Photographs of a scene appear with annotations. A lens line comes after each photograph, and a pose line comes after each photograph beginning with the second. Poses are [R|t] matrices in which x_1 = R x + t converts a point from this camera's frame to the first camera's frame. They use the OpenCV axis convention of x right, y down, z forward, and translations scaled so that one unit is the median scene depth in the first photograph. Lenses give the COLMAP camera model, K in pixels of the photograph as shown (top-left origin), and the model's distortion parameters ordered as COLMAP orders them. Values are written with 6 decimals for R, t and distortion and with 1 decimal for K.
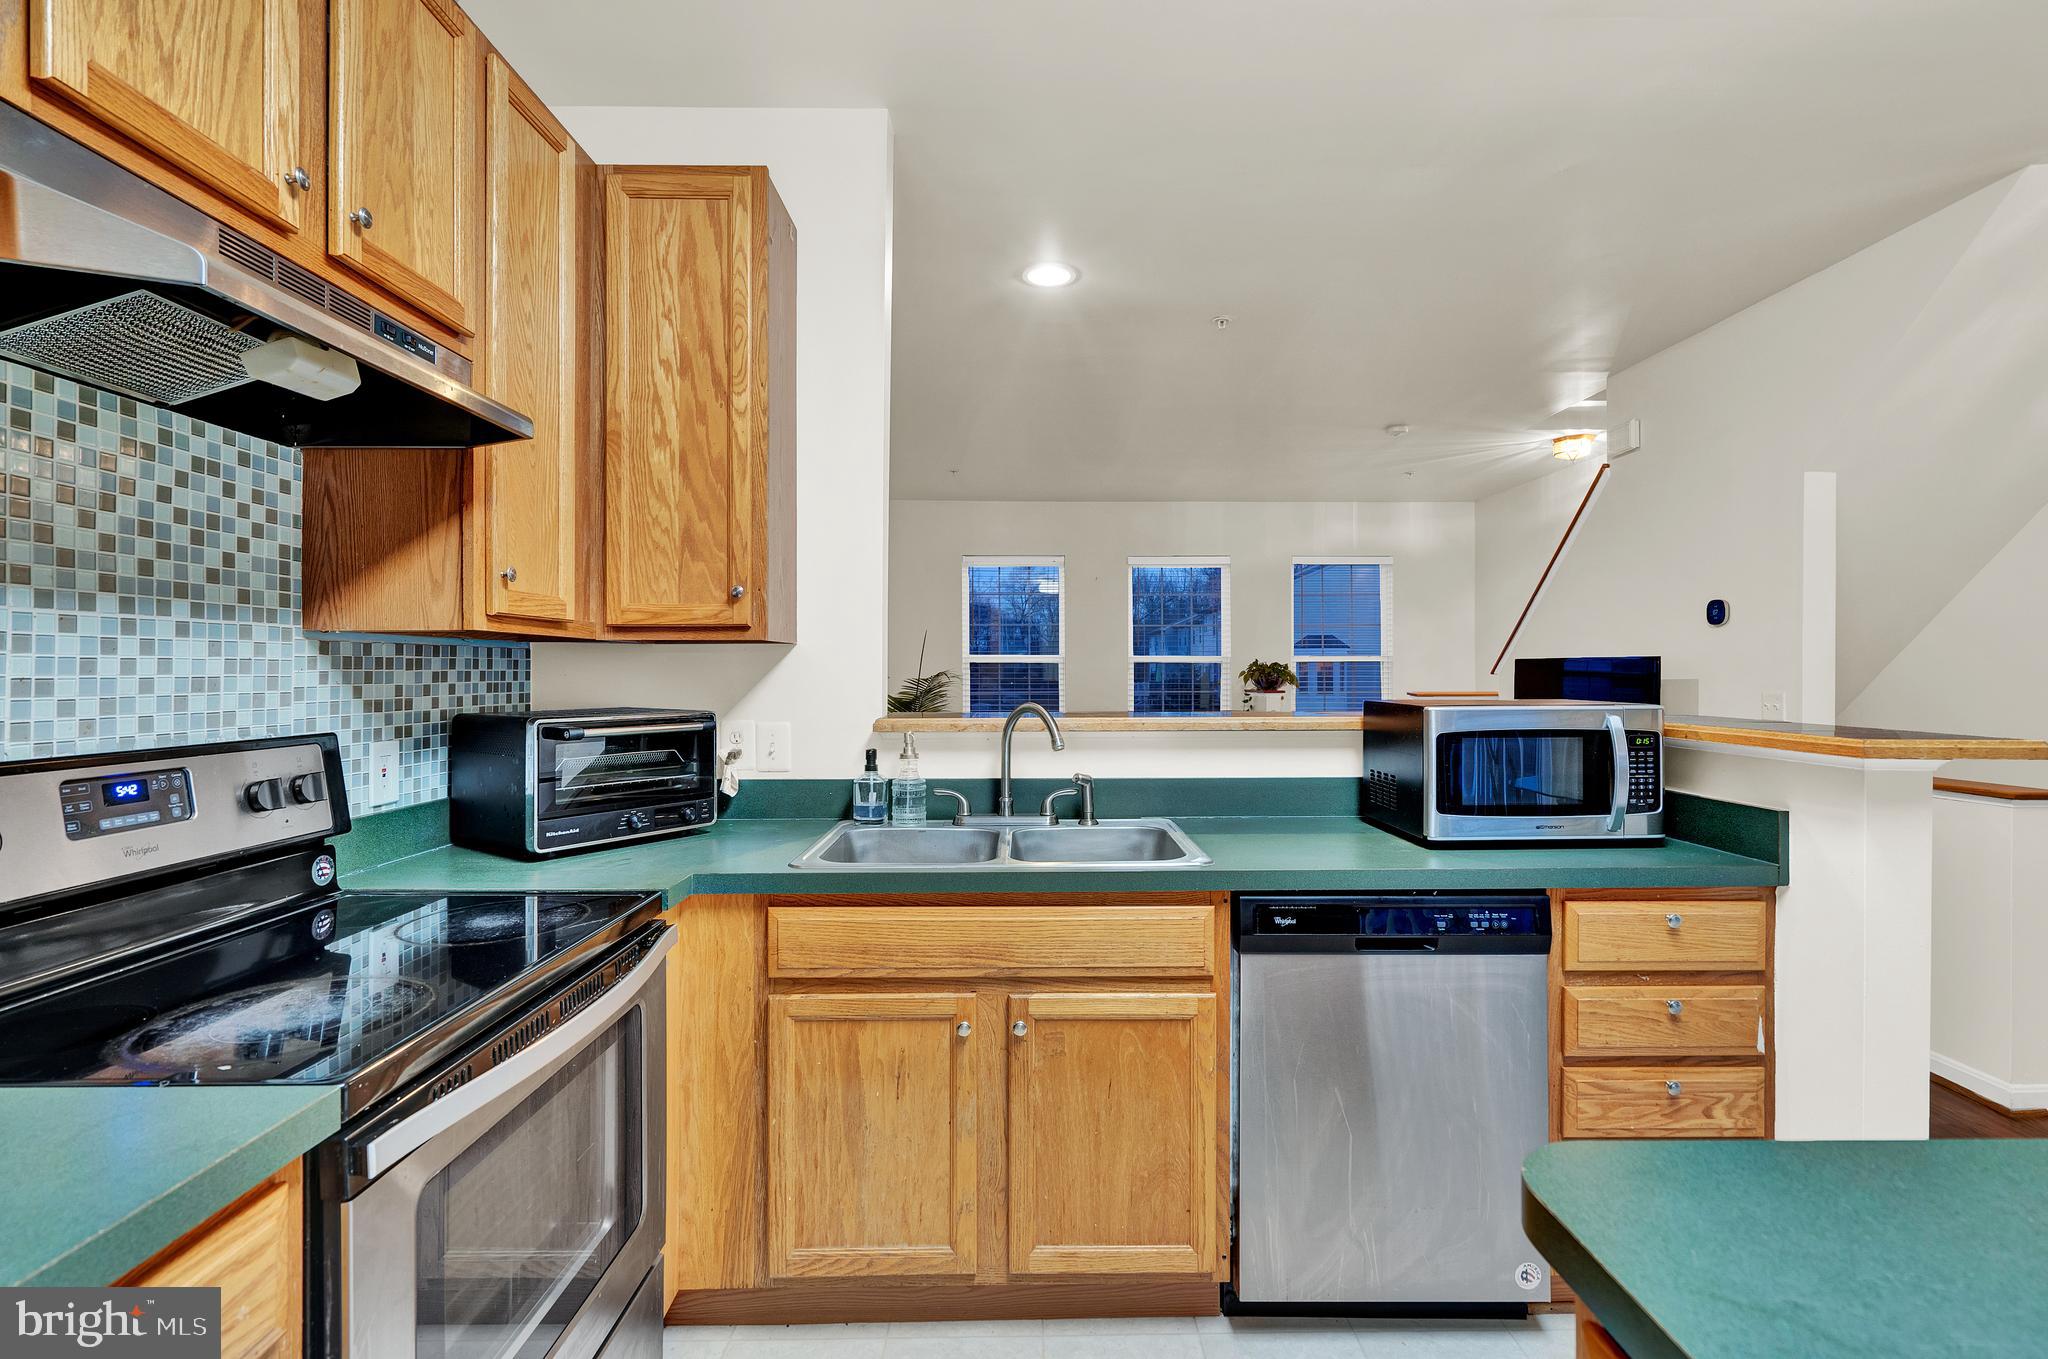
lens RADIAL K [[931.8, 0, 1030.2], [0, 931.8, 672.8], [0, 0, 1]] dist [-0.002560, 0.001250]
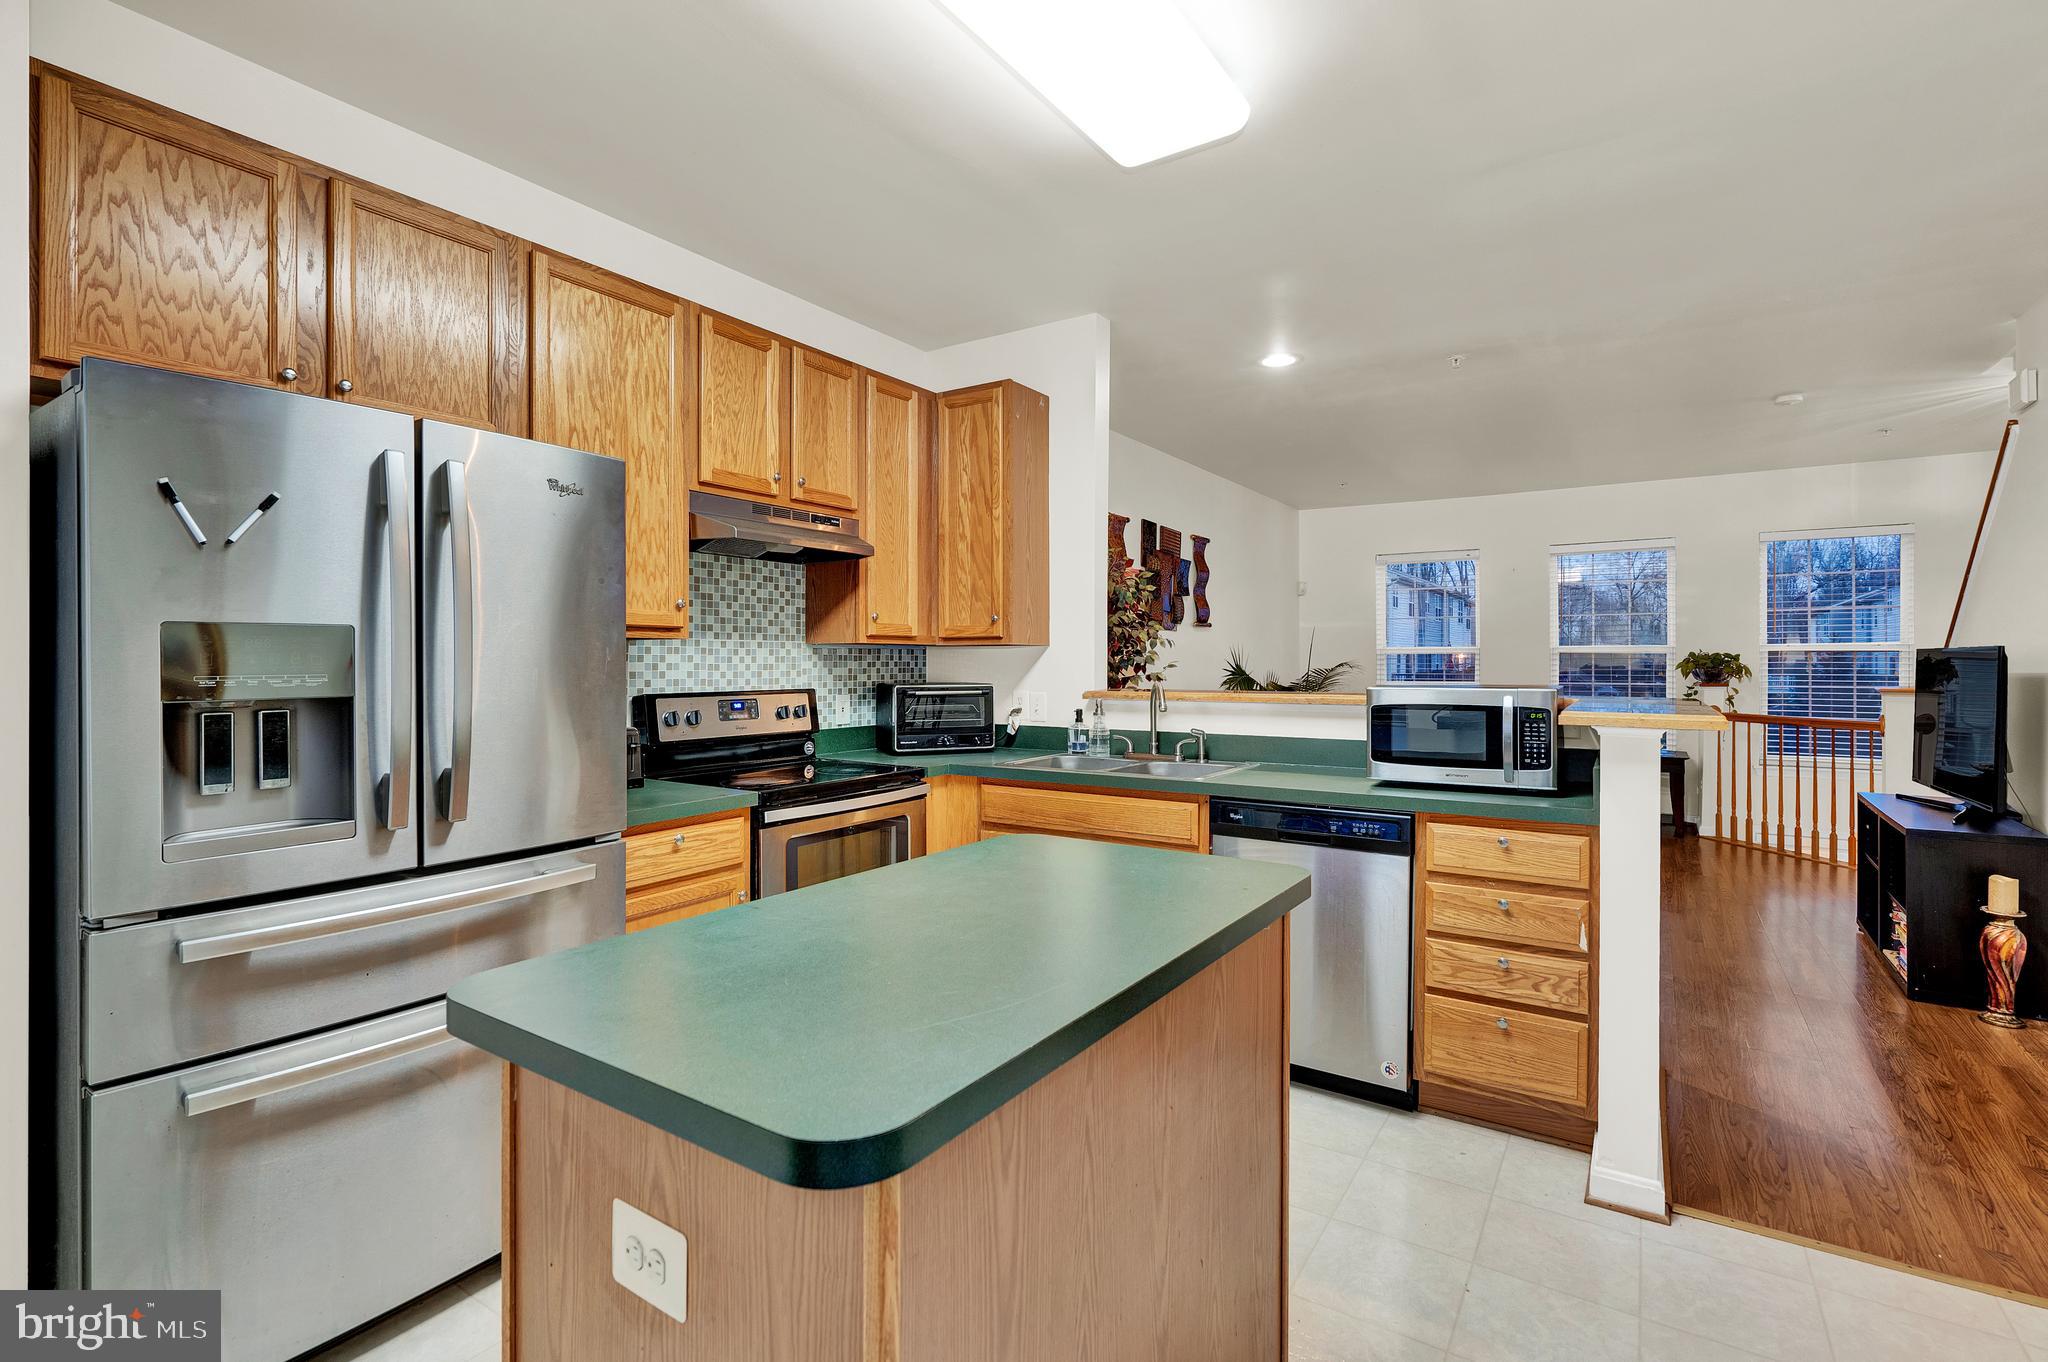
lens RADIAL K [[931.8, 0, 1020.2], [0, 931.8, 673.7], [0, 0, 1]] dist [-0.002560, 0.001250]
pose [[0.825940, 0.008070, -0.563700, 0.865434], [-0.001829, 0.999931, 0.011635, -0.000019], [0.563755, -0.008579, 0.825898, -0.543839]]
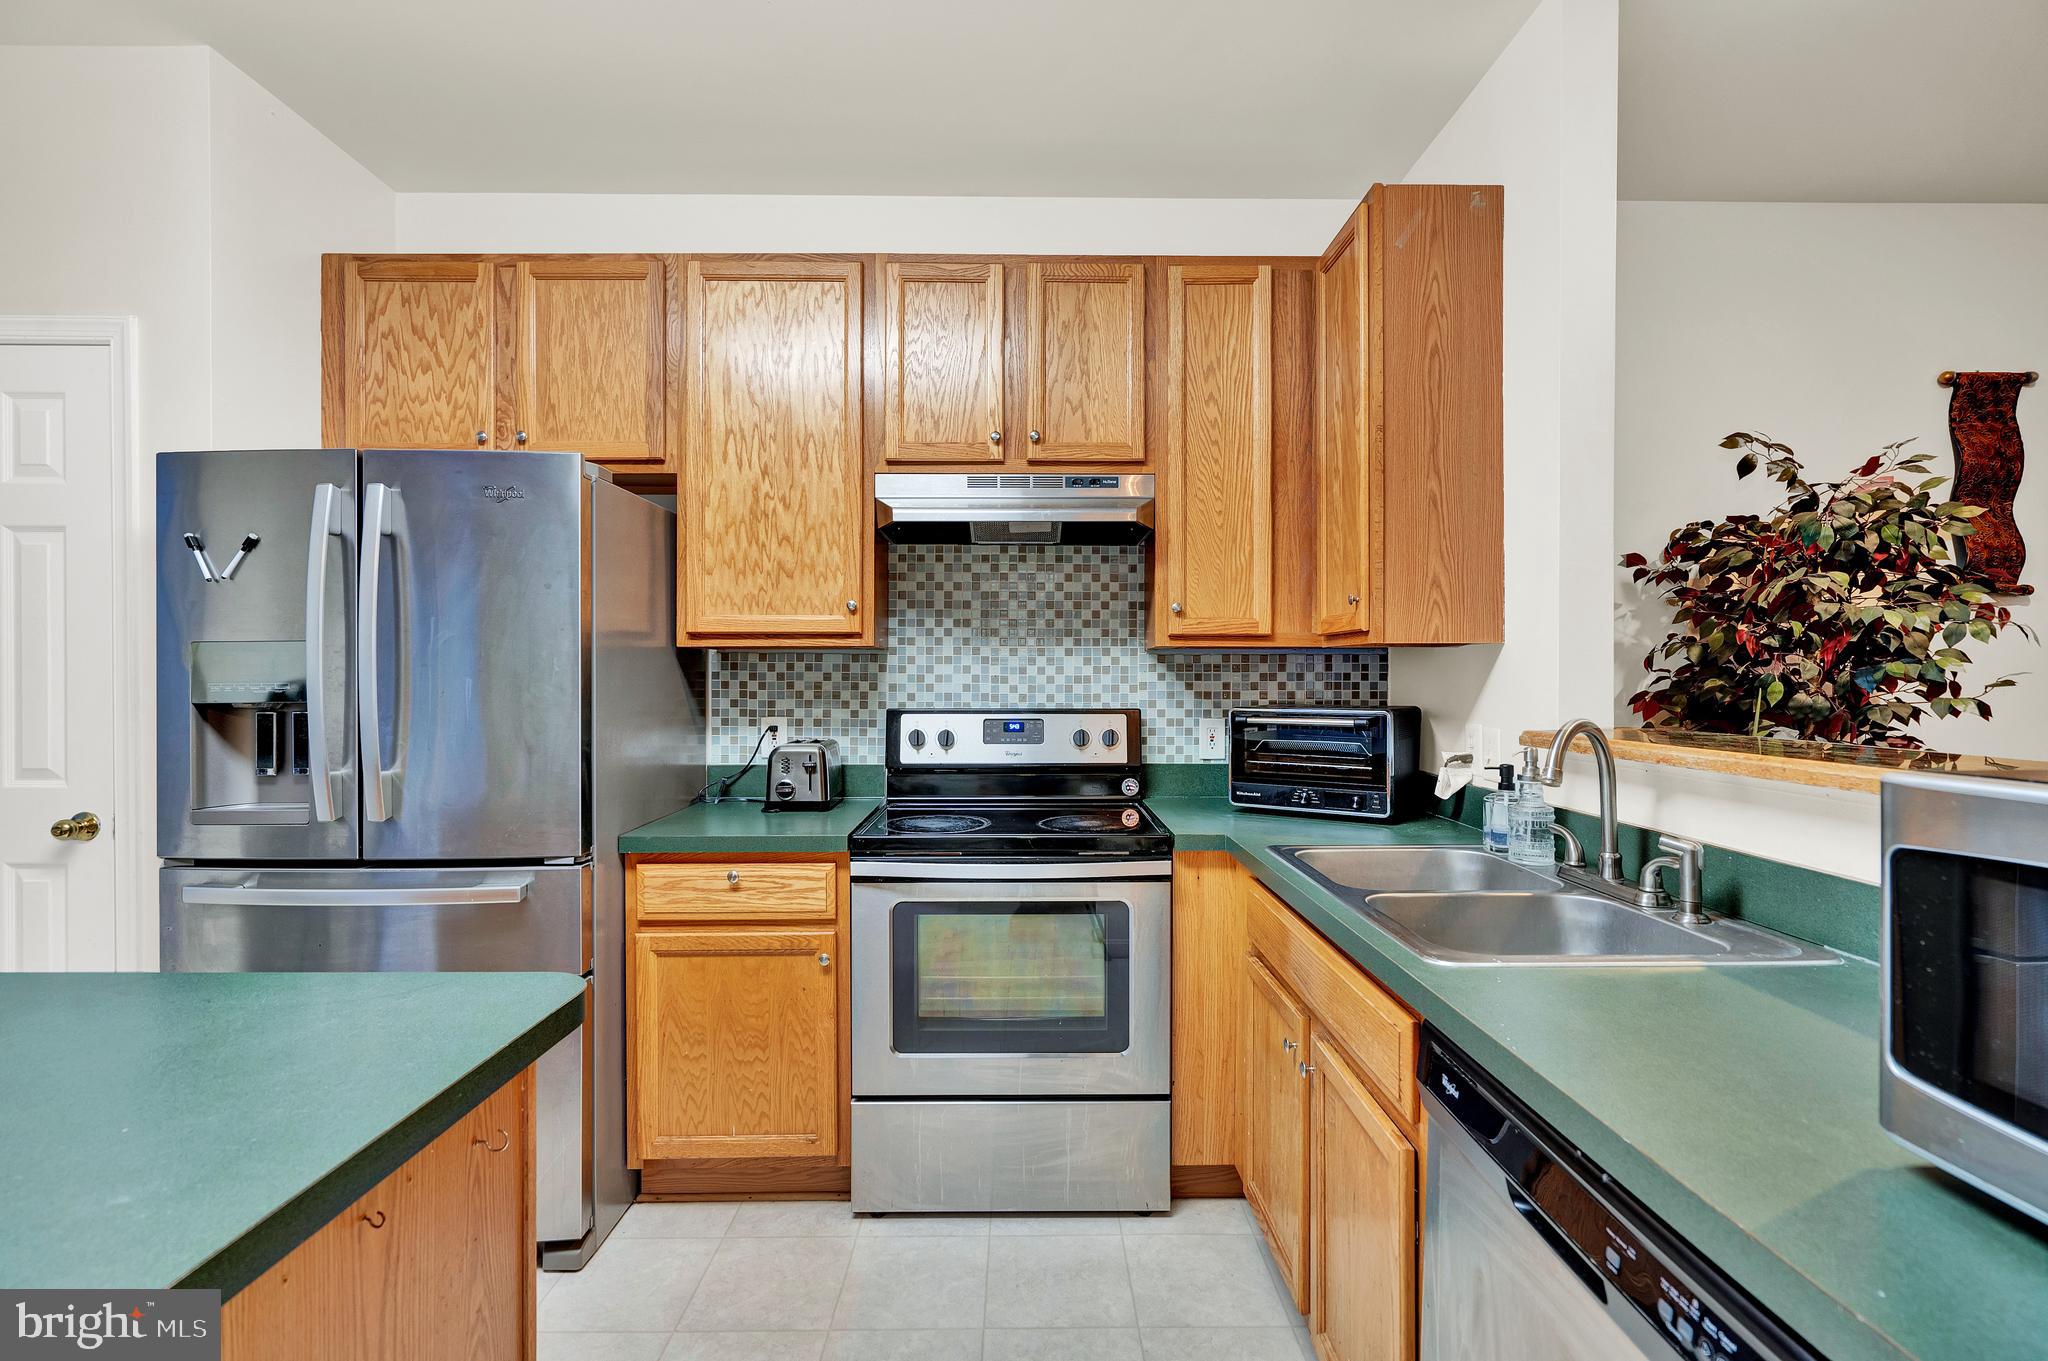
lens RADIAL K [[931.8, 0, 1039.3], [0, 931.8, 676.9], [0, 0, 1]] dist [-0.002560, 0.001250]
pose [[0.006729, 0.003907, -0.999970, 0.874093], [-0.002399, 0.999990, 0.003891, -0.000540], [0.999974, 0.002373, 0.006738, 0.728057]]
